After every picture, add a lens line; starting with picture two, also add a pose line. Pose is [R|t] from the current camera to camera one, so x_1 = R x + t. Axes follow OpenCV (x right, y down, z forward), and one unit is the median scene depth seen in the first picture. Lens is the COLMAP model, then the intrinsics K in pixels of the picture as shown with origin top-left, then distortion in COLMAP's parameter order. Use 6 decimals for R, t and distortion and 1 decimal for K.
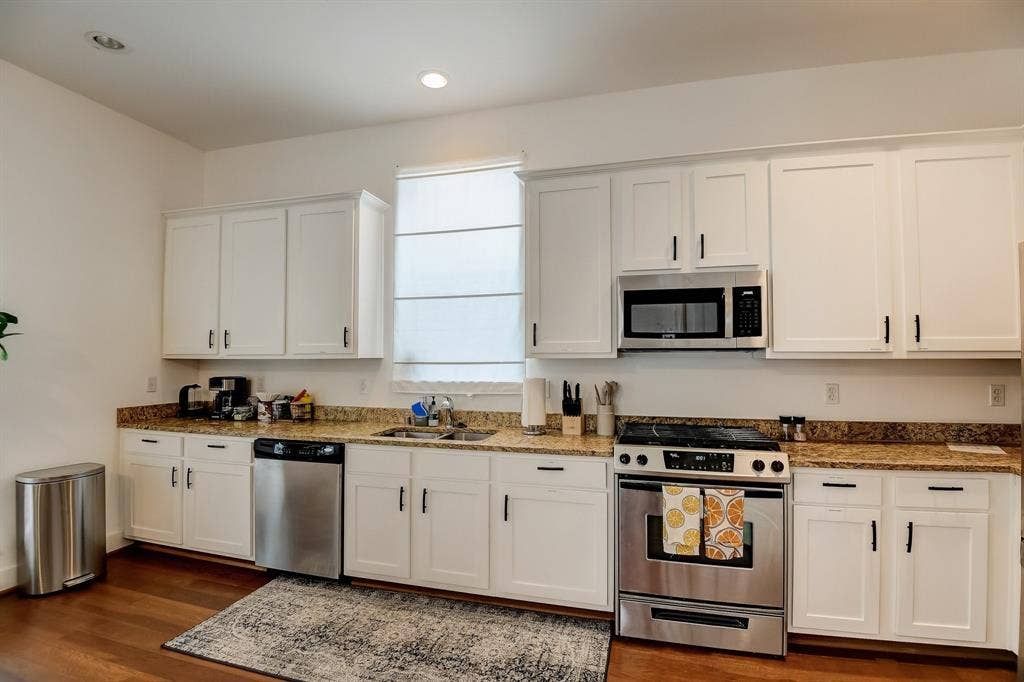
lens RADIAL K [[468.9, 0, 512.8], [0, 468.9, 343.1], [0, 0, 1]] dist [-0.022740, -0.013466]
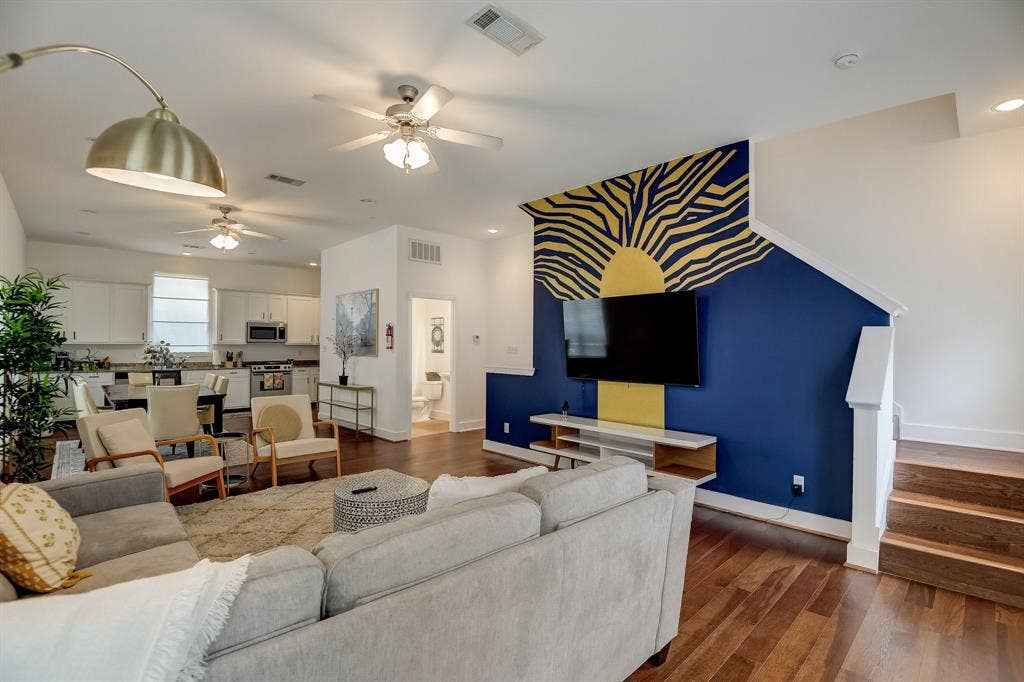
lens RADIAL K [[468.9, 0, 516.3], [0, 468.9, 342.7], [0, 0, 1]] dist [-0.022740, -0.013466]
pose [[0.509566, 0.010245, 0.860371, -1.836574], [-0.030173, 0.999527, 0.005968, -0.067121], [-0.859902, -0.029001, 0.509634, -2.673363]]
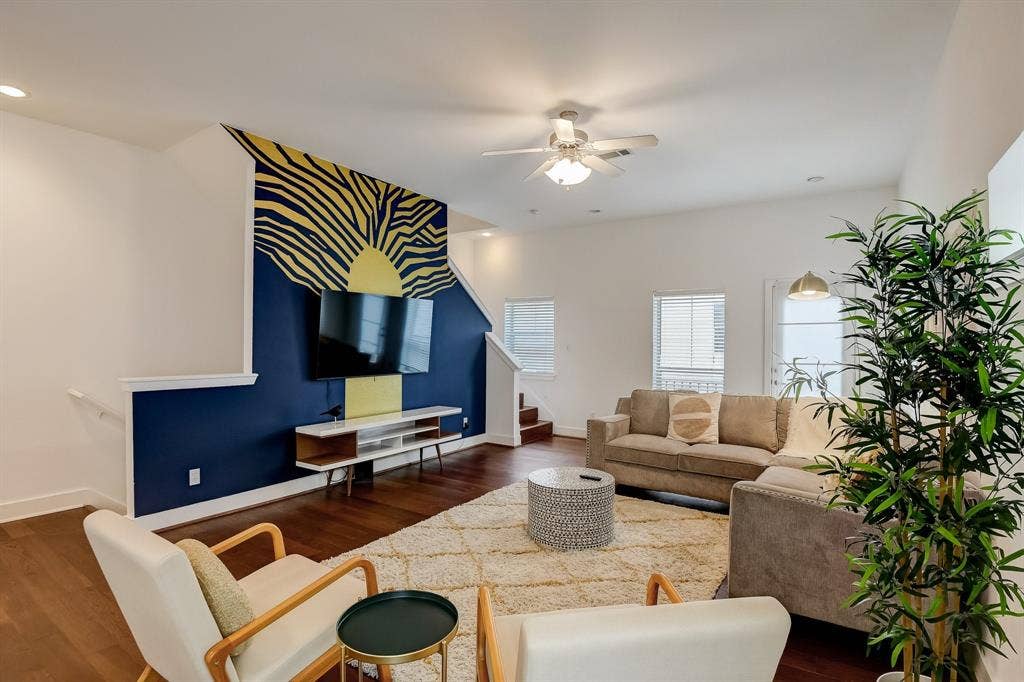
lens RADIAL K [[494.0, 0, 516.2], [0, 494.0, 342.4], [0, 0, 1]] dist [-0.034505, -0.002999]
pose [[-0.950377, -0.008053, 0.310995, -1.264638], [-0.016632, 0.999551, -0.024941, -0.016705], [-0.310655, -0.028876, -0.950084, -0.490167]]
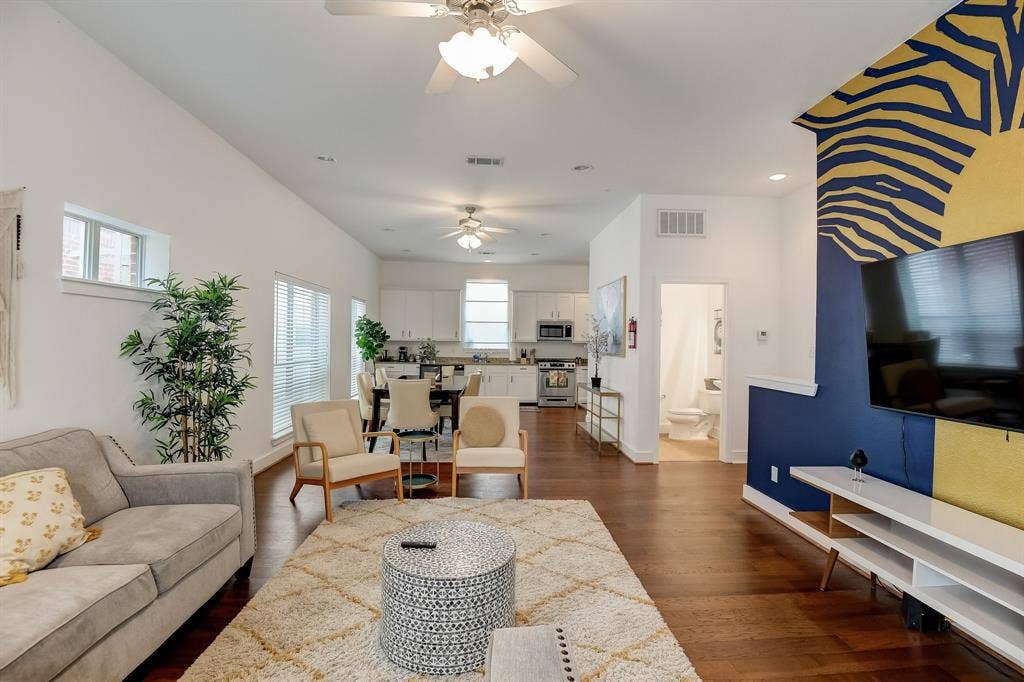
lens RADIAL K [[468.9, 0, 515.8], [0, 468.9, 340.8], [0, 0, 1]] dist [-0.022740, -0.013466]
pose [[0.949763, 0.016334, 0.312545, -1.147144], [-0.025076, 0.999398, 0.023972, -0.066601], [-0.311965, -0.030605, 0.949601, -2.594564]]
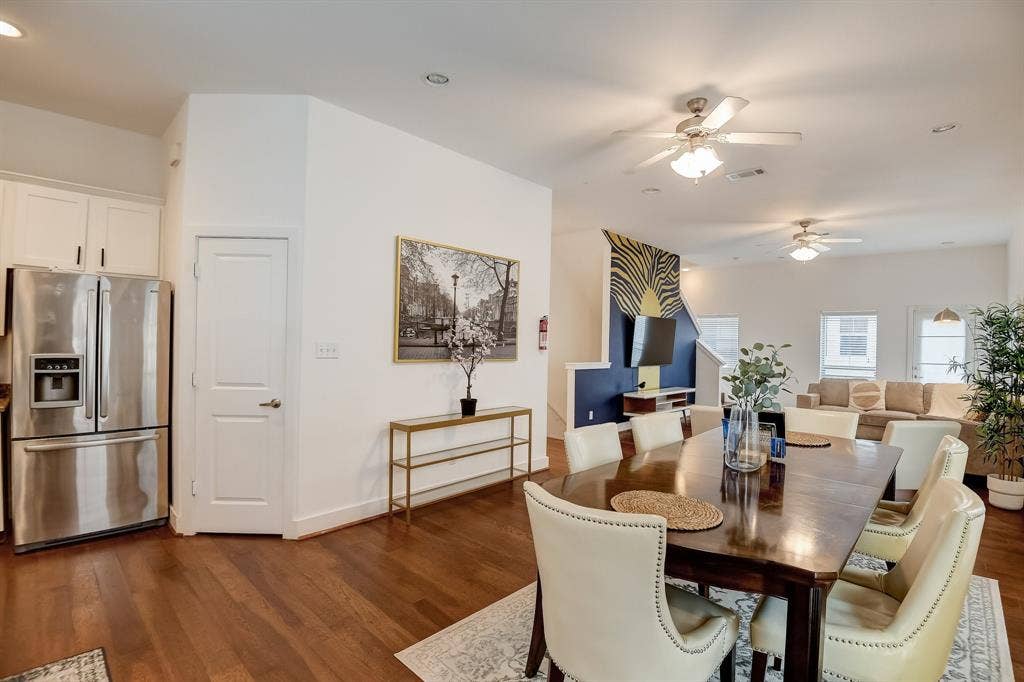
lens RADIAL K [[468.9, 0, 512.6], [0, 468.9, 340.1], [0, 0, 1]] dist [-0.022740, -0.013466]
pose [[-0.875188, -0.016646, 0.483496, -0.823109], [-0.033575, 0.999088, -0.026377, 0.018117], [-0.482616, -0.039319, -0.874949, 0.928630]]
